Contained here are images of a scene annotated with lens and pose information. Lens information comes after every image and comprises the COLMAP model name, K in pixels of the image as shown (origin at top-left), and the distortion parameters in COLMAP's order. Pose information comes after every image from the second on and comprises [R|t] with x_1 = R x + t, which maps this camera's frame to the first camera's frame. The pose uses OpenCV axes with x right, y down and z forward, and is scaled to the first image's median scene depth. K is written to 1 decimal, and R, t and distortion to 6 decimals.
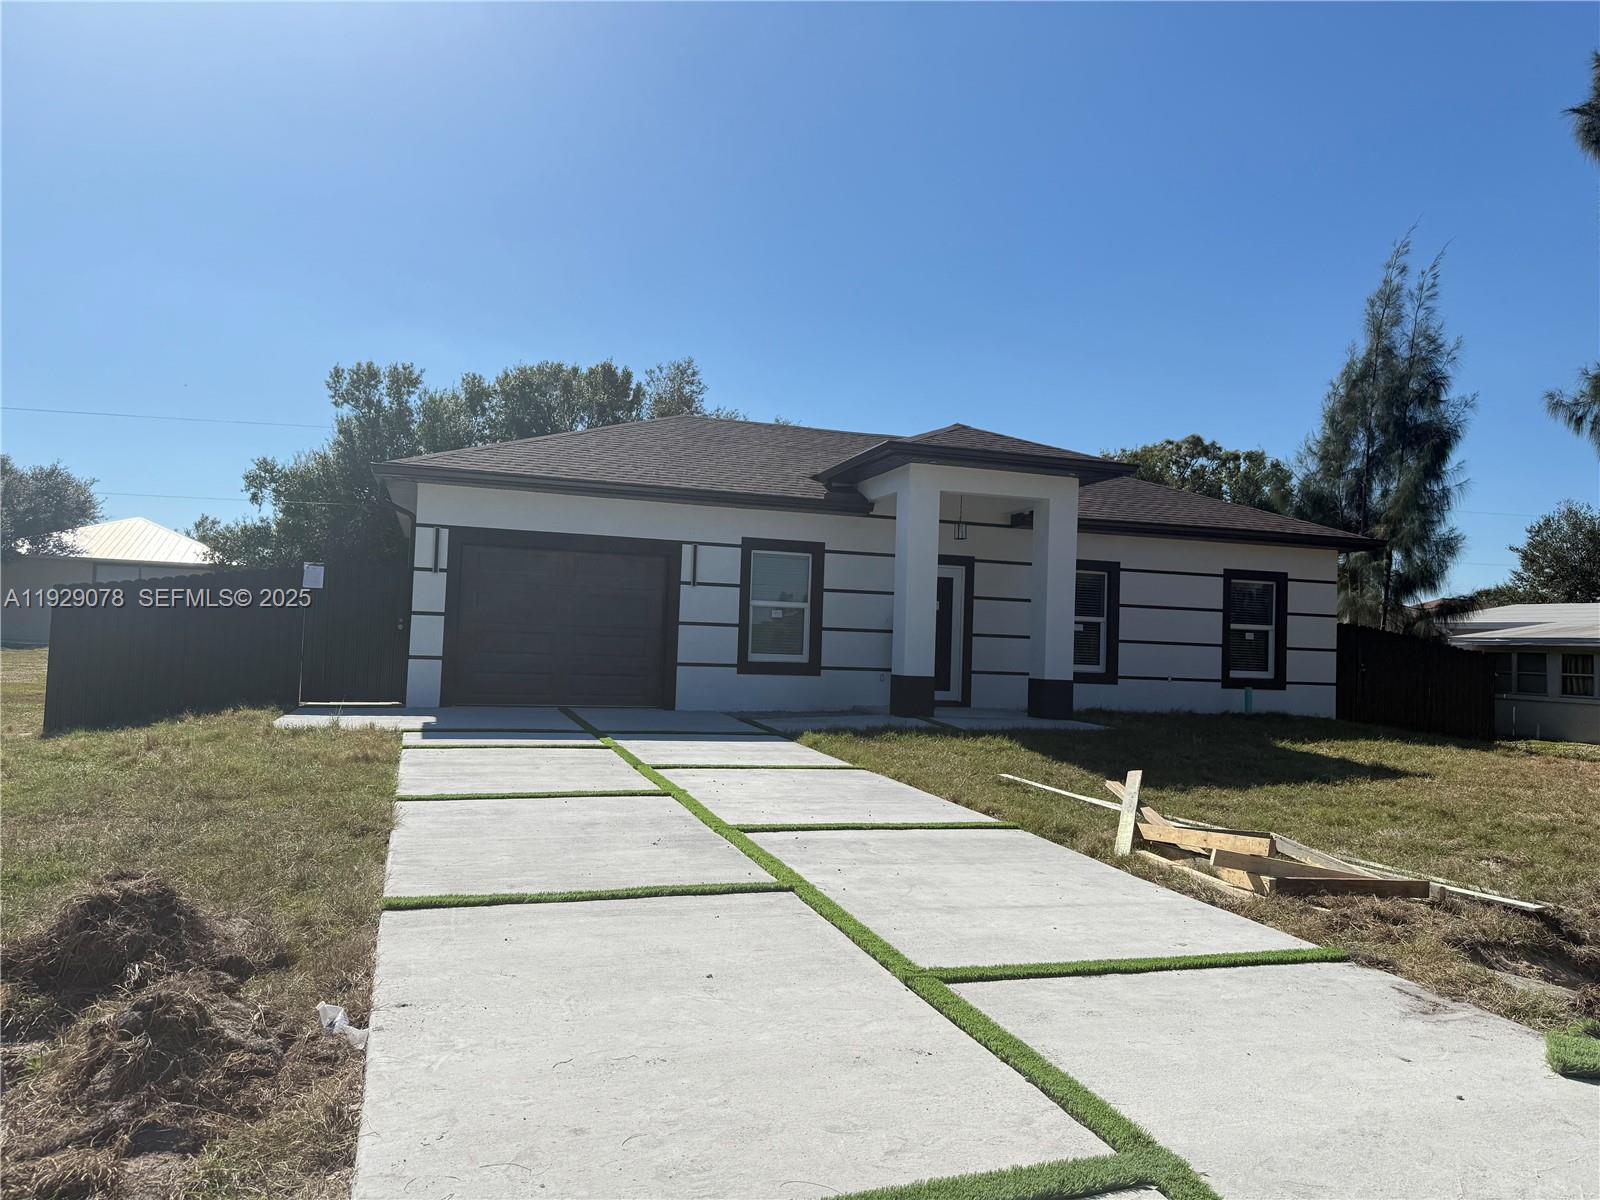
lens RADIAL K [[1092.8, 0, 777.6], [0, 1092.8, 625.0], [0, 0, 1]] dist [0.101477, -0.180892]
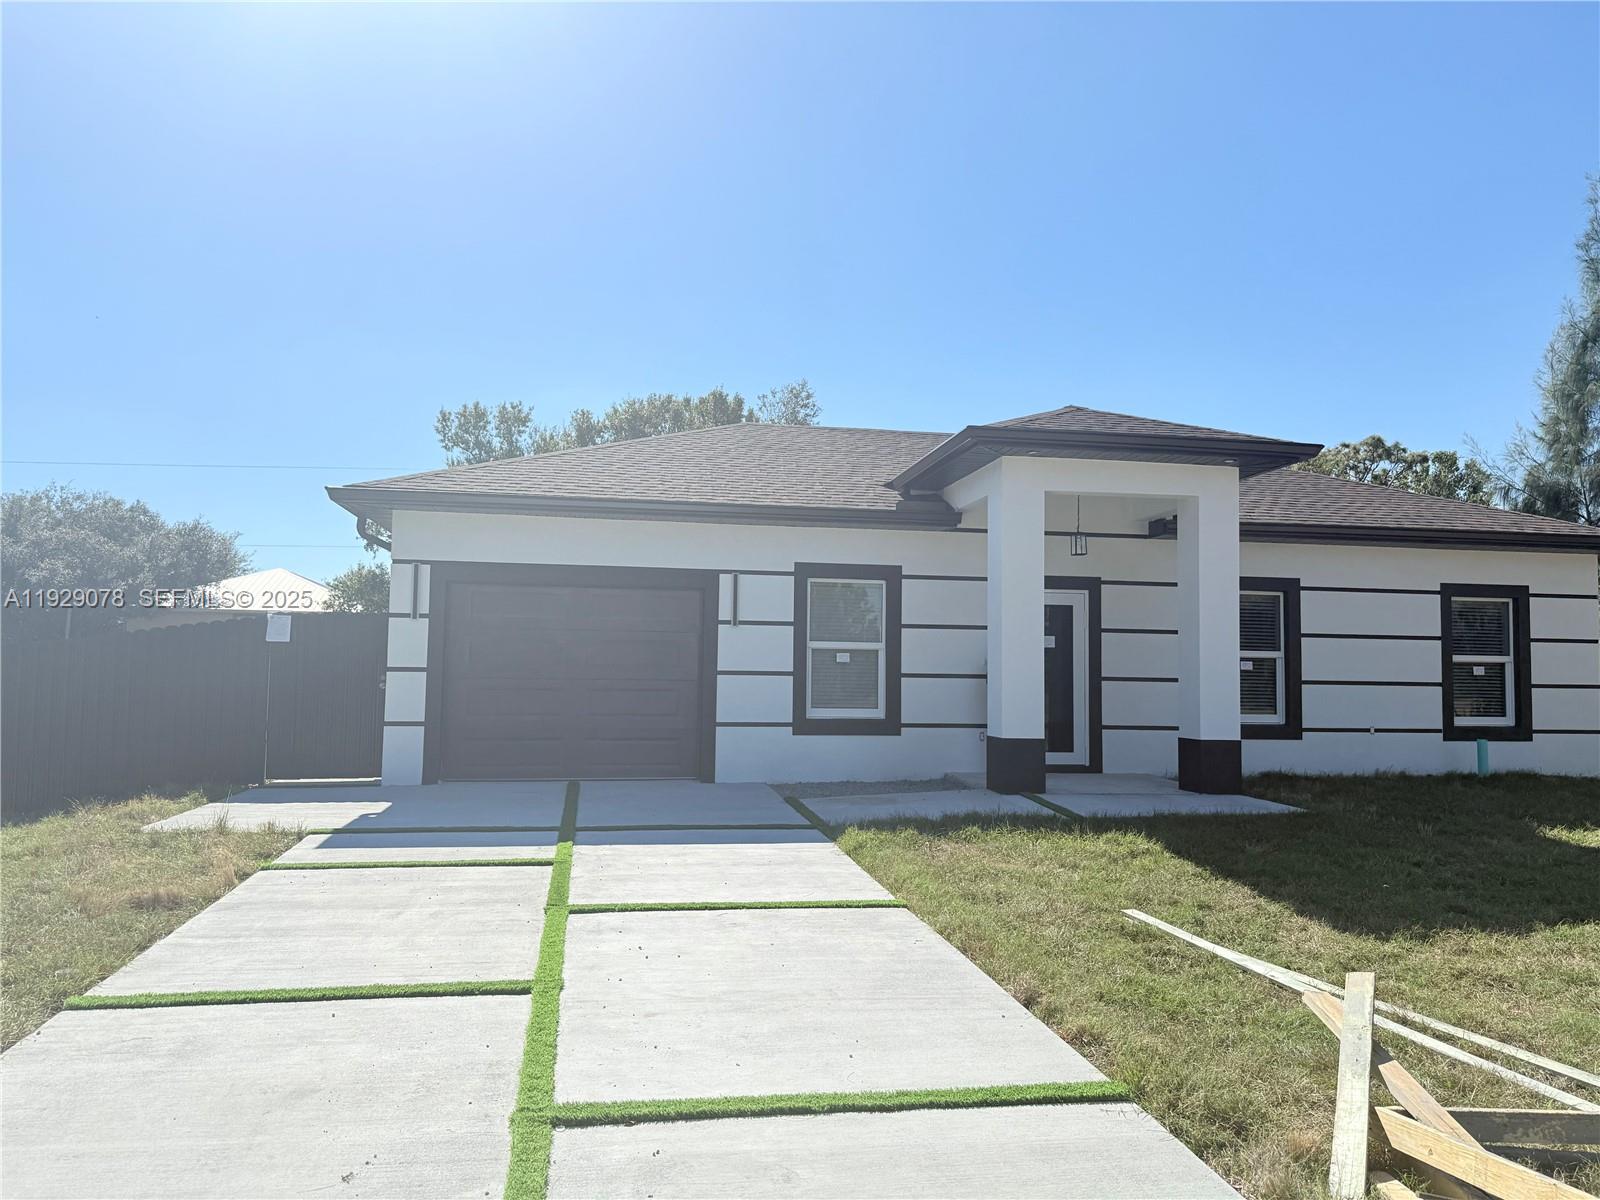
lens RADIAL K [[1092.8, 0, 777.6], [0, 1092.8, 625.0], [0, 0, 1]] dist [0.101477, -0.180892]
pose [[0.990641, -0.027523, -0.133687, 0.056997], [0.023537, 0.999233, -0.031304, -0.009841], [0.134446, 0.027864, 0.990529, 0.202005]]
